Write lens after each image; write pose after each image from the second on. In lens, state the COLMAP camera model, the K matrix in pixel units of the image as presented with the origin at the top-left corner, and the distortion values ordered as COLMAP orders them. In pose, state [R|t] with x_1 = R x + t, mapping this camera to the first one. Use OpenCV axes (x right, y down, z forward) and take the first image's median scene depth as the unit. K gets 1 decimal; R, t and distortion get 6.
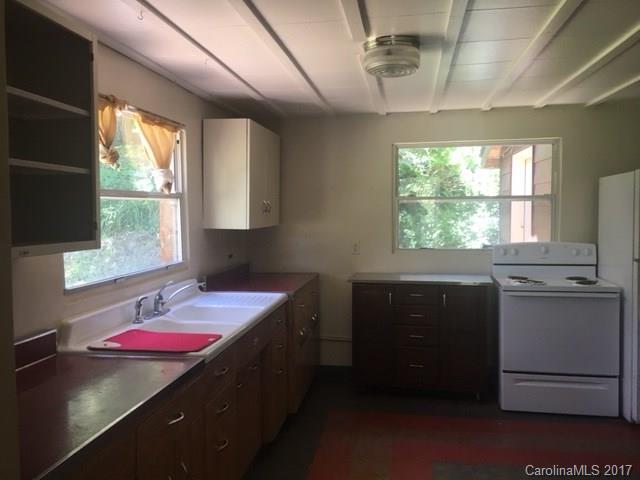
lens RADIAL K [[555.0, 0, 320.0], [0, 555.0, 240.0], [0, 0, 1]] dist [0.057273, -0.091510]
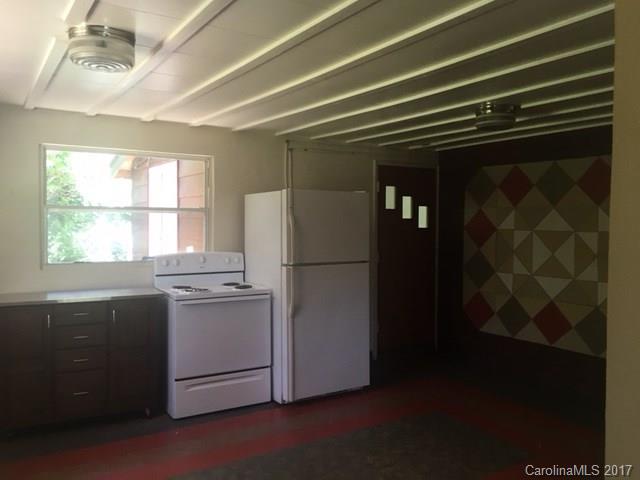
lens RADIAL K [[555.0, 0, 320.0], [0, 555.0, 240.0], [0, 0, 1]] dist [0.057273, -0.091510]
pose [[0.728152, -0.007489, 0.685375, -0.161831], [0.023391, 0.999629, -0.013927, 0.000624], [-0.685017, 0.026172, 0.728057, 0.071941]]
